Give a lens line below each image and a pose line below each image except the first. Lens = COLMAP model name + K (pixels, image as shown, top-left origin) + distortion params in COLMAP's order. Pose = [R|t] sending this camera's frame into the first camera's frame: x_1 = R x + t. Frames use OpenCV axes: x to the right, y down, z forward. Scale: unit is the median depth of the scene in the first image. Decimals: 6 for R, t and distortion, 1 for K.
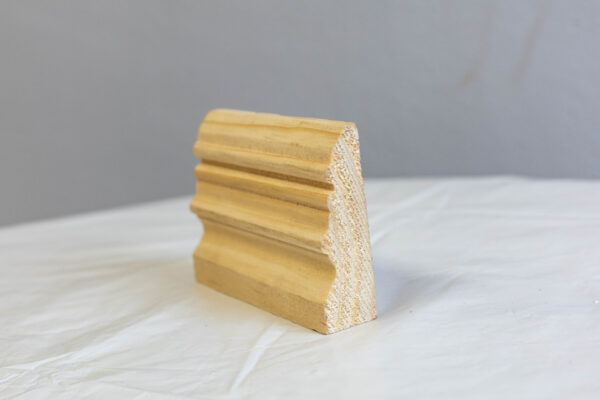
lens RADIAL K [[1014.0, 0, 300.0], [0, 1014.0, 200.0], [0, 0, 1]] dist [0.006996, -0.016488]
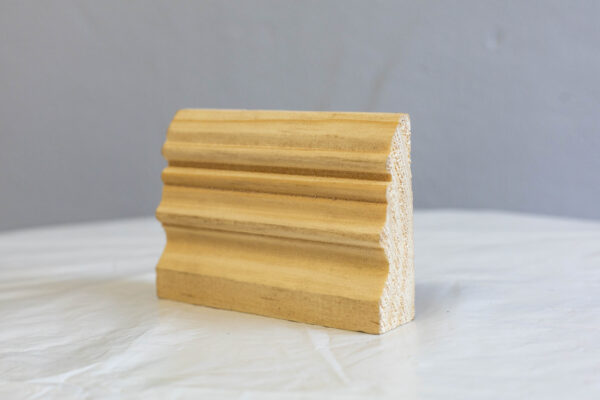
lens RADIAL K [[1014.0, 0, 300.0], [0, 1014.0, 200.0], [0, 0, 1]] dist [0.006996, -0.016488]
pose [[0.934447, 0.028396, 0.354969, -0.368717], [0.001983, 0.996385, -0.084927, 0.085261], [-0.356097, 0.080064, 0.931013, 0.134158]]
